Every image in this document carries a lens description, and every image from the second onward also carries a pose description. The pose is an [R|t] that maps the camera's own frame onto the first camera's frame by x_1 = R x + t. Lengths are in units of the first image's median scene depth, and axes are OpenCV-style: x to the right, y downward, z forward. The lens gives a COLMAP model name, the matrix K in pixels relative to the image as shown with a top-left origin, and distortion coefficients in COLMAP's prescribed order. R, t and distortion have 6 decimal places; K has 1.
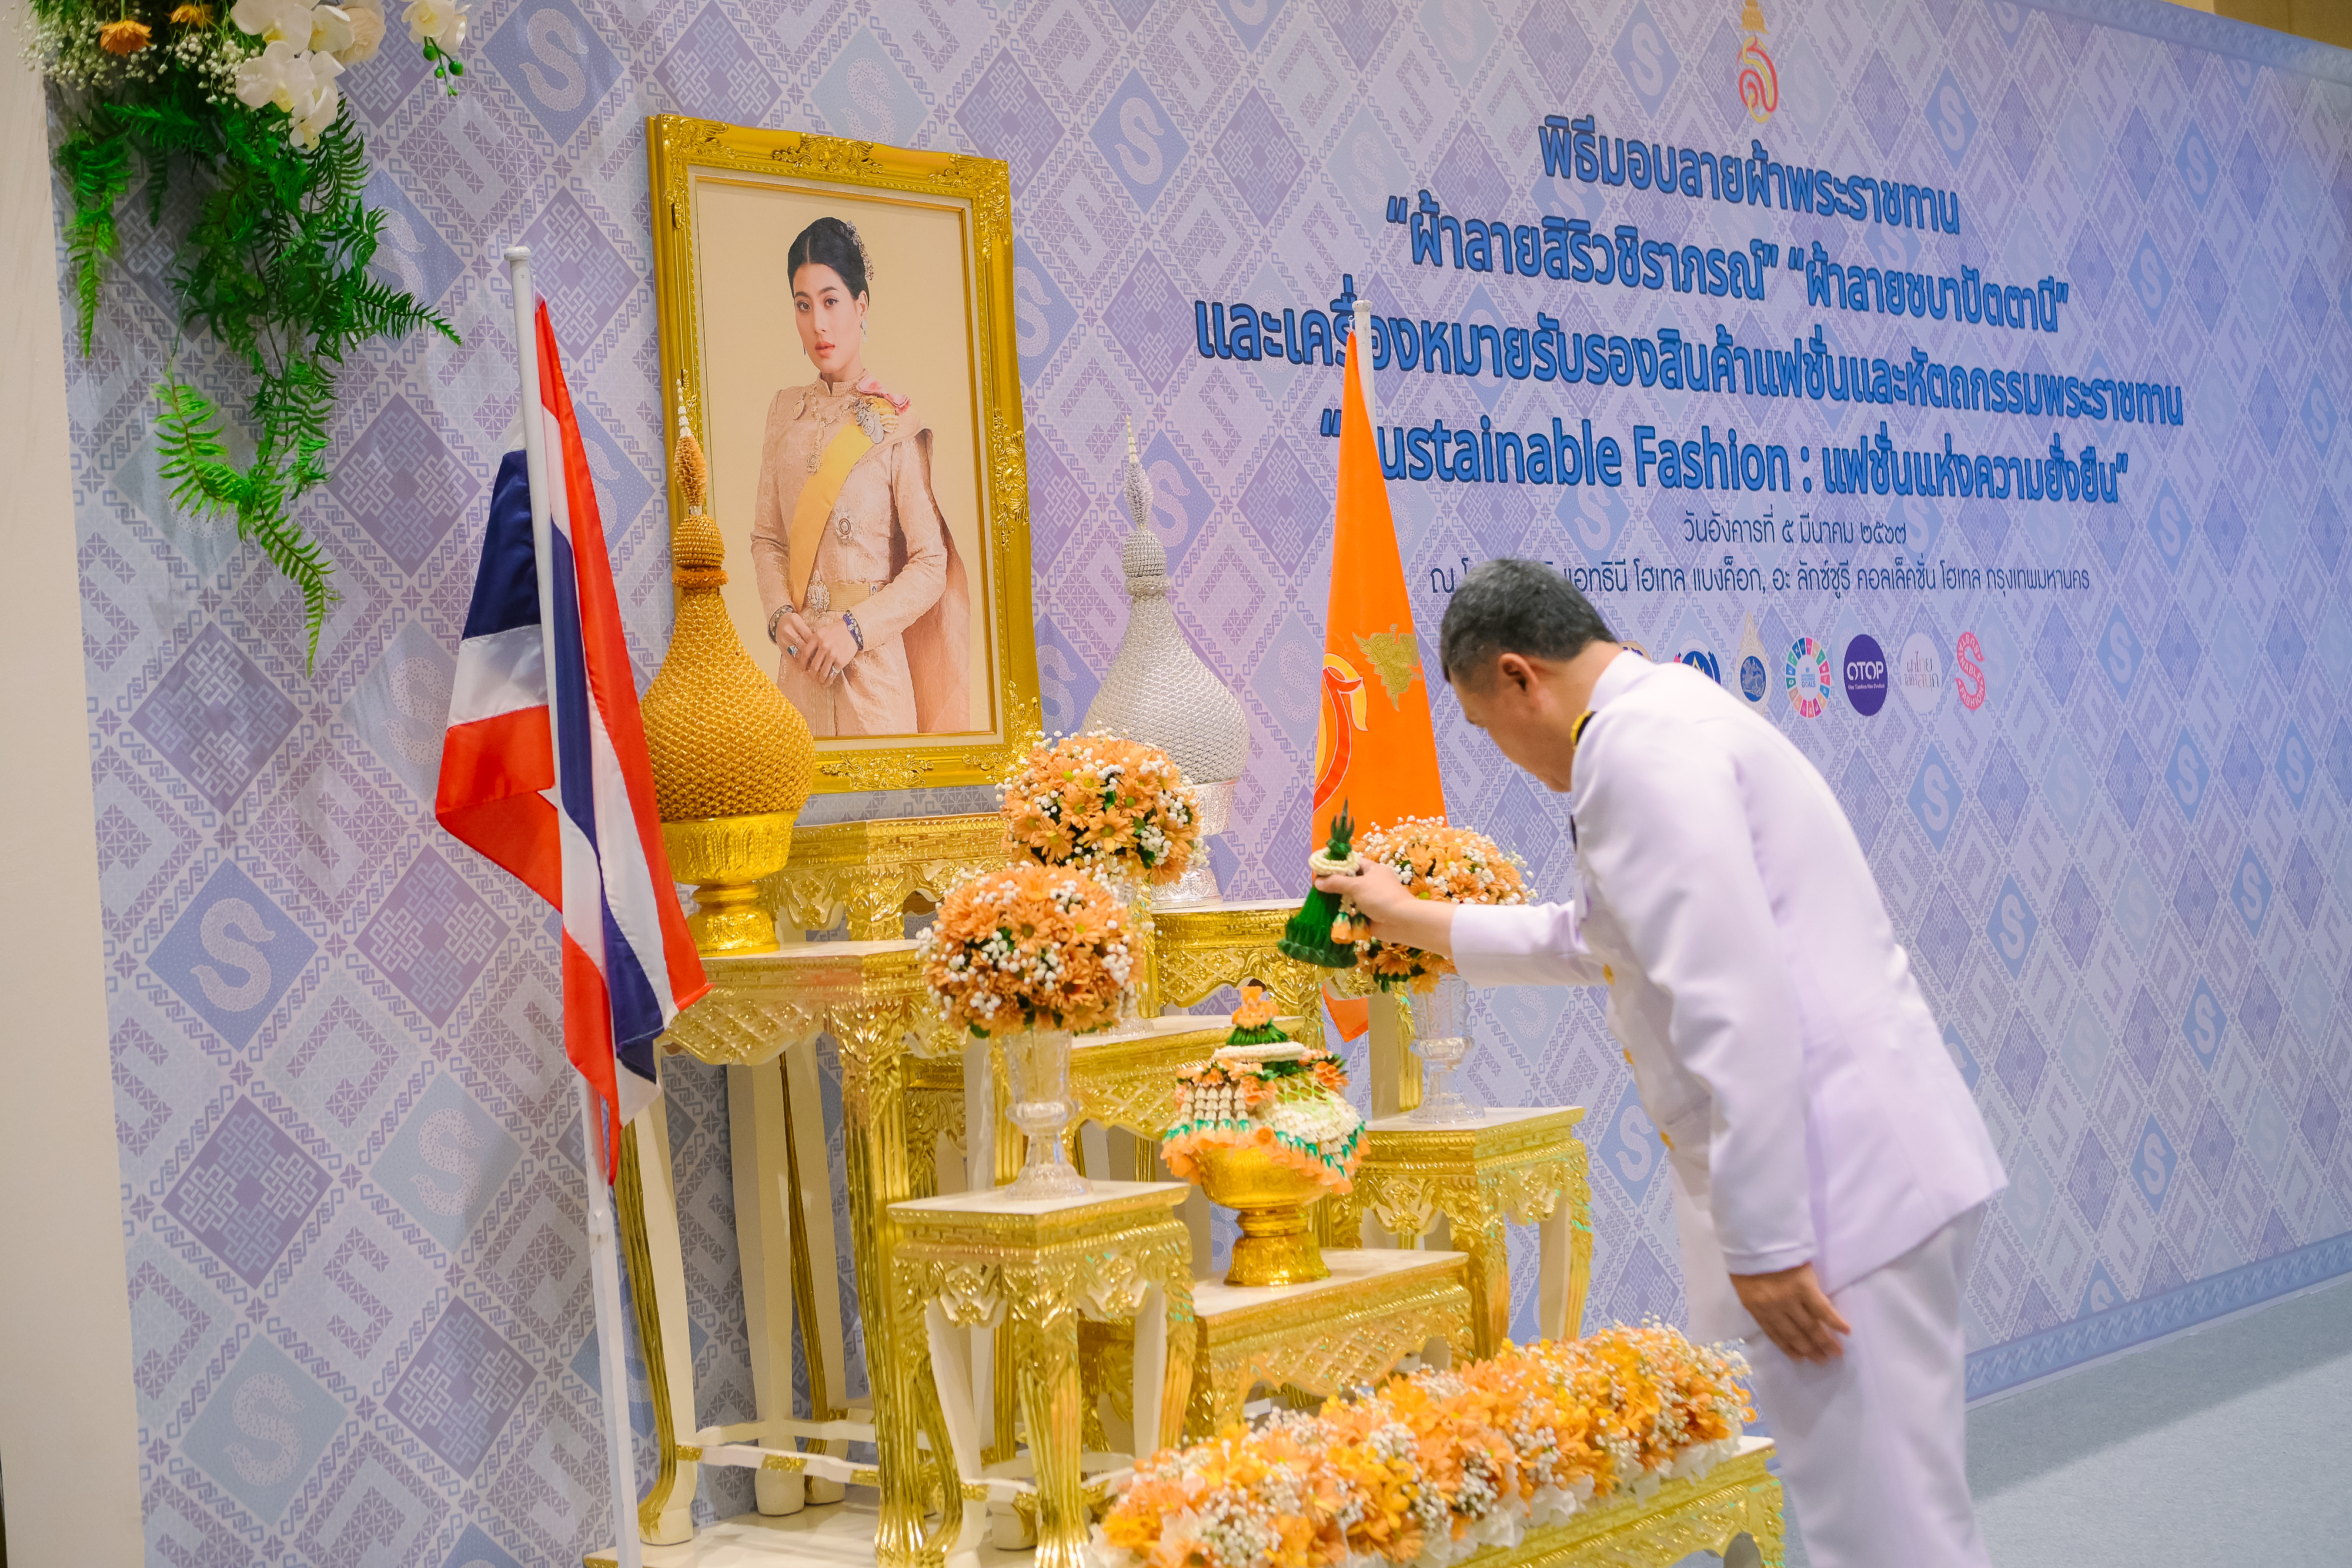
lens RADIAL K [[3601.4, 0, 1334.2], [0, 3601.4, 749.9], [0, 0, 1]] dist [0.003556, 0.000000]
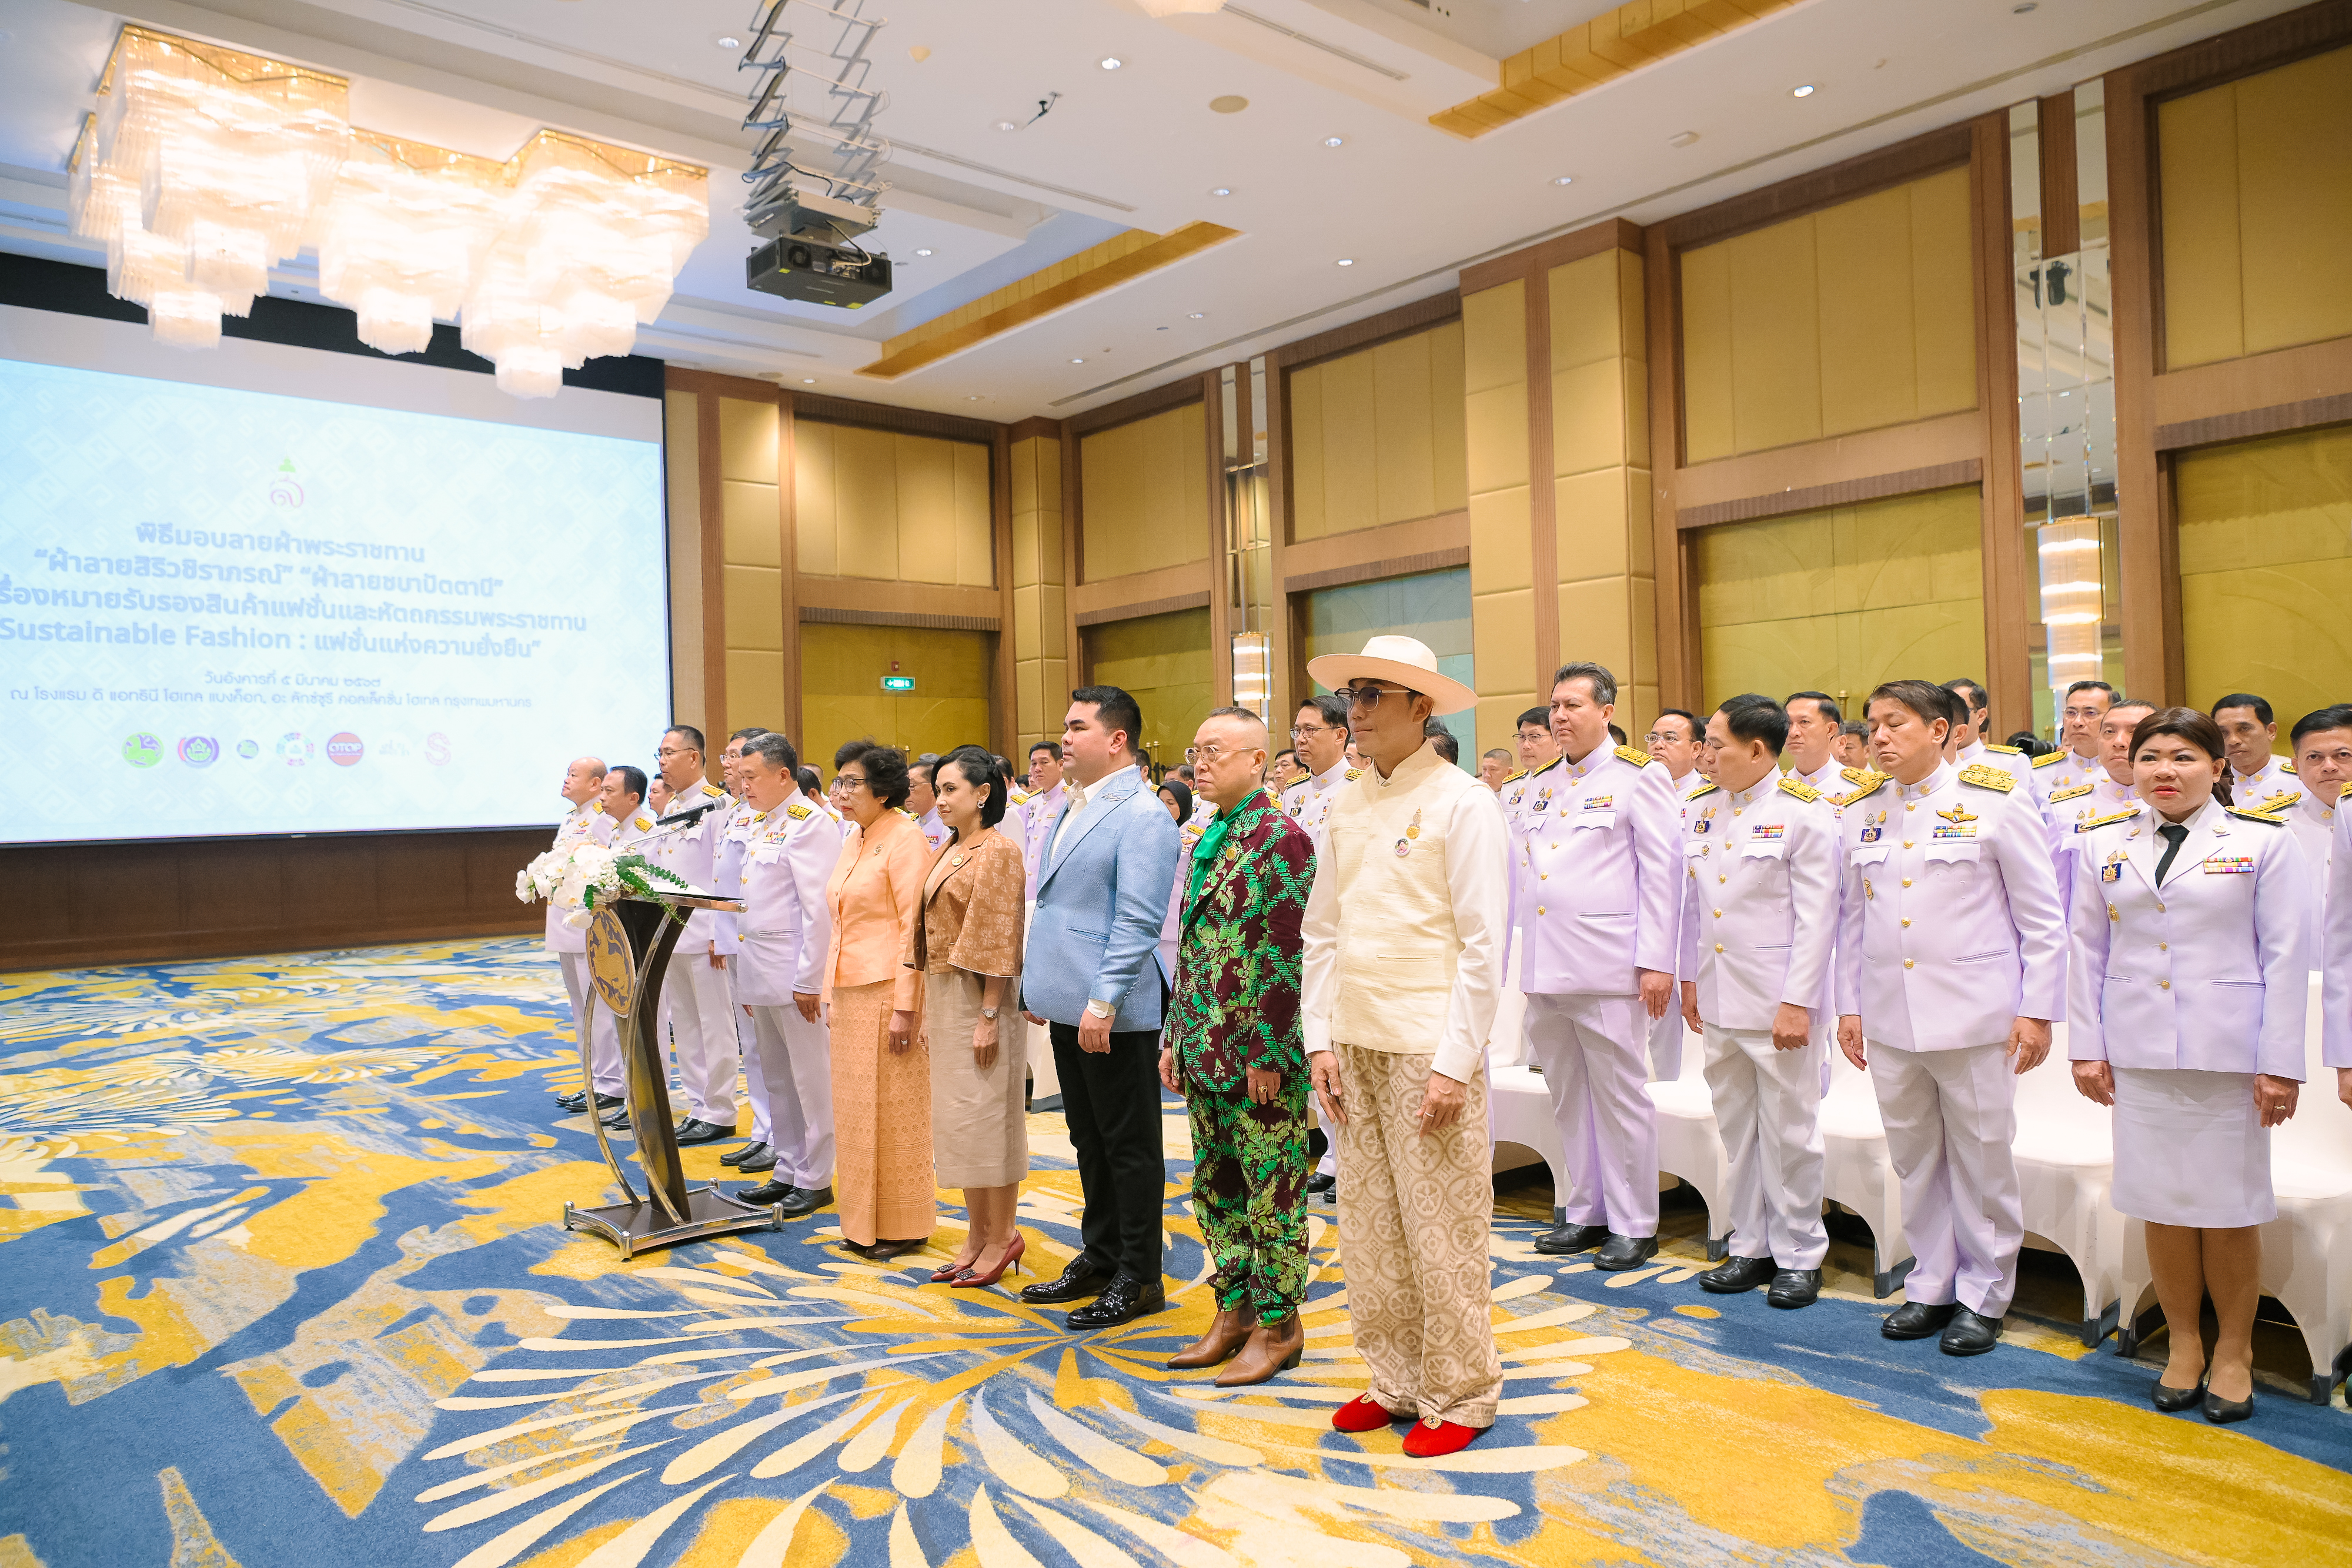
lens RADIAL K [[1626.9, 0, 1194.3], [0, 1626.9, 778.9], [0, 0, 1]] dist [0.002350, 0.002844]
pose [[0.989195, 0.038931, -0.141340, 1.196723], [-0.038210, 0.999239, 0.007811, -0.004570], [0.141536, -0.002326, 0.989930, -0.248729]]
